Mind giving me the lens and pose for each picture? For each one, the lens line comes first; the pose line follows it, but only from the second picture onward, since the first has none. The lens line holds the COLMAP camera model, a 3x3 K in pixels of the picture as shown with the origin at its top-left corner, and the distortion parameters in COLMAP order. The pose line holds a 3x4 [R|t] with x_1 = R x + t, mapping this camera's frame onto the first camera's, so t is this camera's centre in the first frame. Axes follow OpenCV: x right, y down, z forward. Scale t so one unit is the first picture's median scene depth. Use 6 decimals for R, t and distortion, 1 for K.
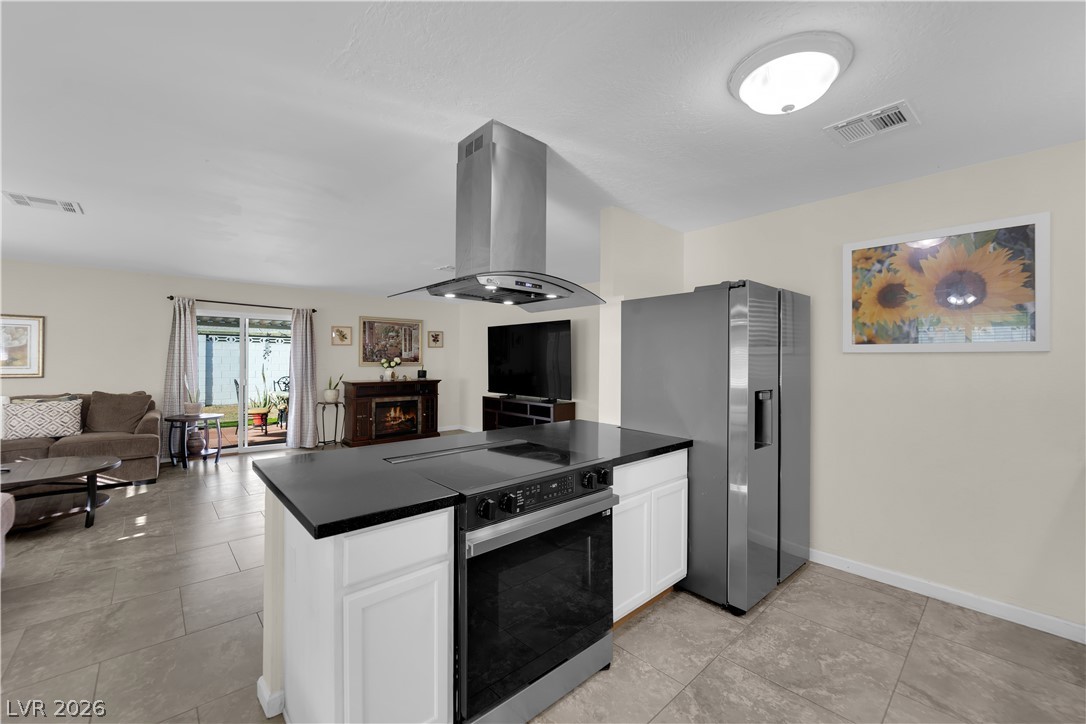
lens RADIAL K [[436.2, 0, 546.8], [0, 436.2, 359.6], [0, 0, 1]] dist [-0.013903, -0.001553]
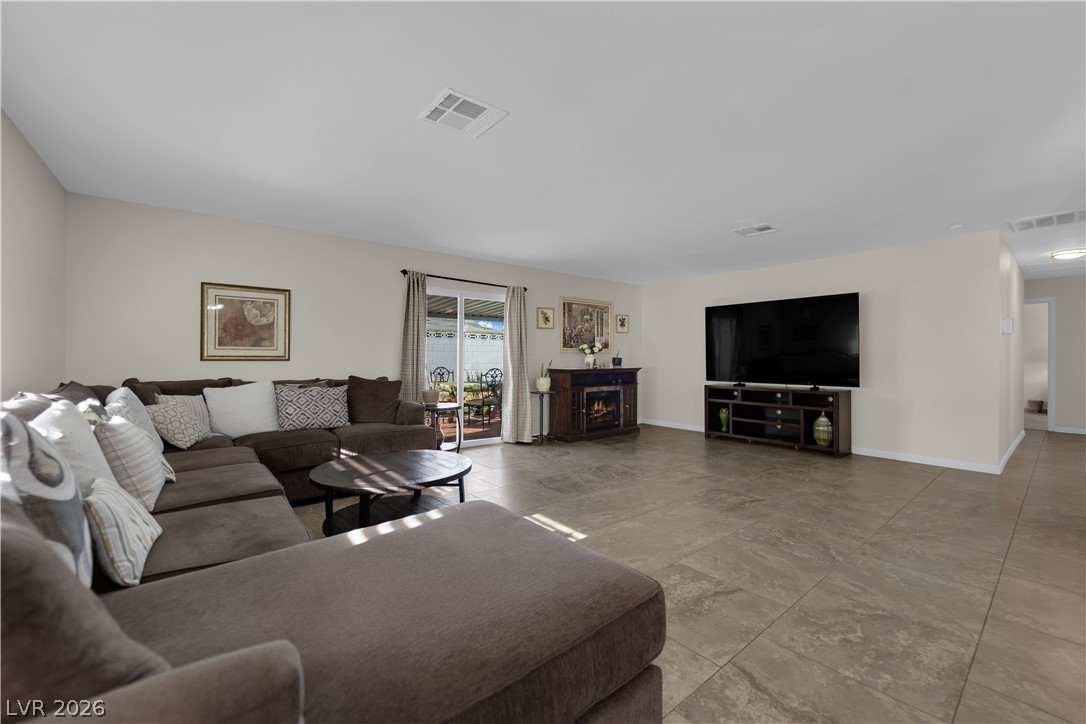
lens RADIAL K [[436.2, 0, 543.4], [0, 436.2, 358.5], [0, 0, 1]] dist [-0.013903, -0.001553]
pose [[0.998175, -0.005881, -0.060093, -0.457453], [0.005891, 0.999983, 0.000003, 0.030824], [0.060092, -0.000357, 0.998193, 0.109240]]
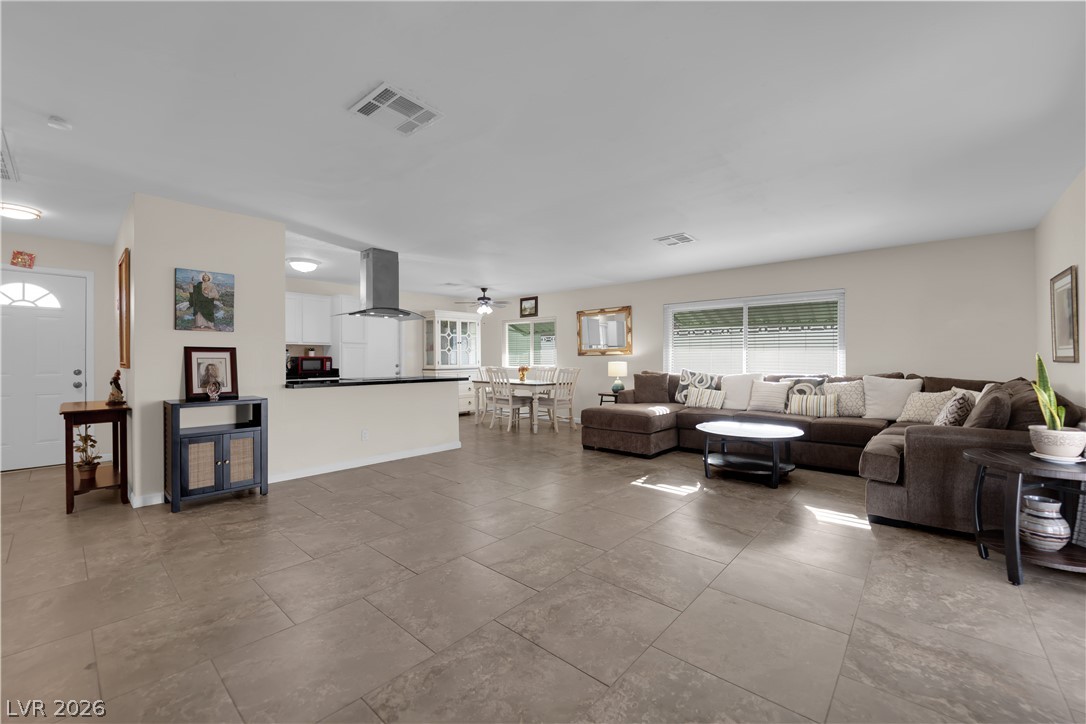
lens RADIAL K [[436.2, 0, 541.5], [0, 436.2, 357.3], [0, 0, 1]] dist [-0.013903, -0.001553]
pose [[-0.994839, -0.007398, -0.101197, -0.250066], [-0.006841, 0.999959, -0.005851, 0.031989], [0.101236, -0.005128, -0.994849, 1.154167]]
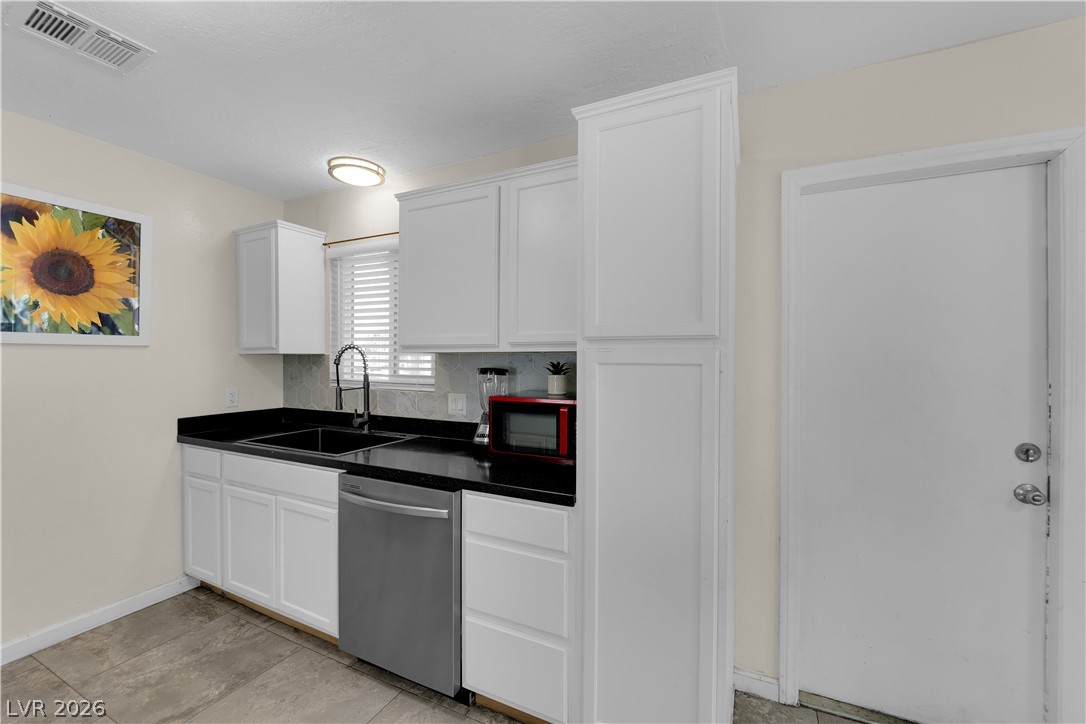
lens RADIAL K [[436.2, 0, 541.5], [0, 436.2, 361.4], [0, 0, 1]] dist [-0.013903, -0.001553]
pose [[-0.381497, -0.015080, 0.924247, -0.065248], [-0.002436, 0.999880, 0.015308, 0.000158], [-0.924367, 0.003589, -0.381487, 0.155921]]
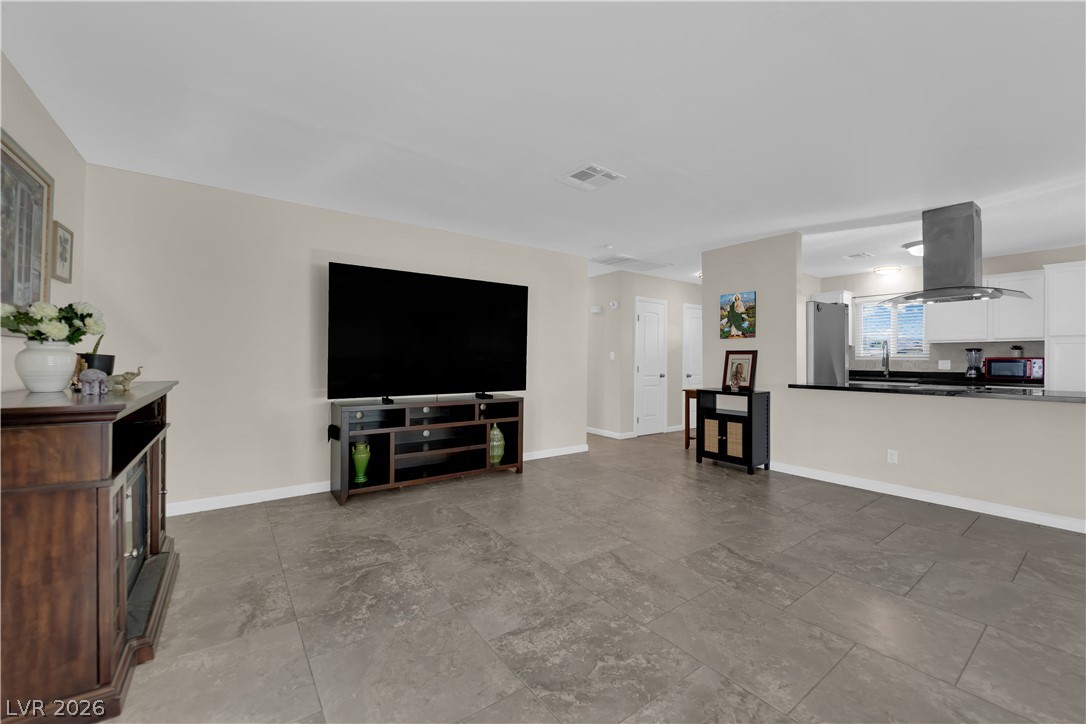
lens RADIAL K [[436.2, 0, 550.1], [0, 436.2, 358.5], [0, 0, 1]] dist [-0.013903, -0.001553]
pose [[0.103392, -0.005627, 0.994625, -0.646431], [-0.005576, 0.999965, 0.006237, 0.028996], [-0.994625, -0.006191, 0.103357, 0.792471]]
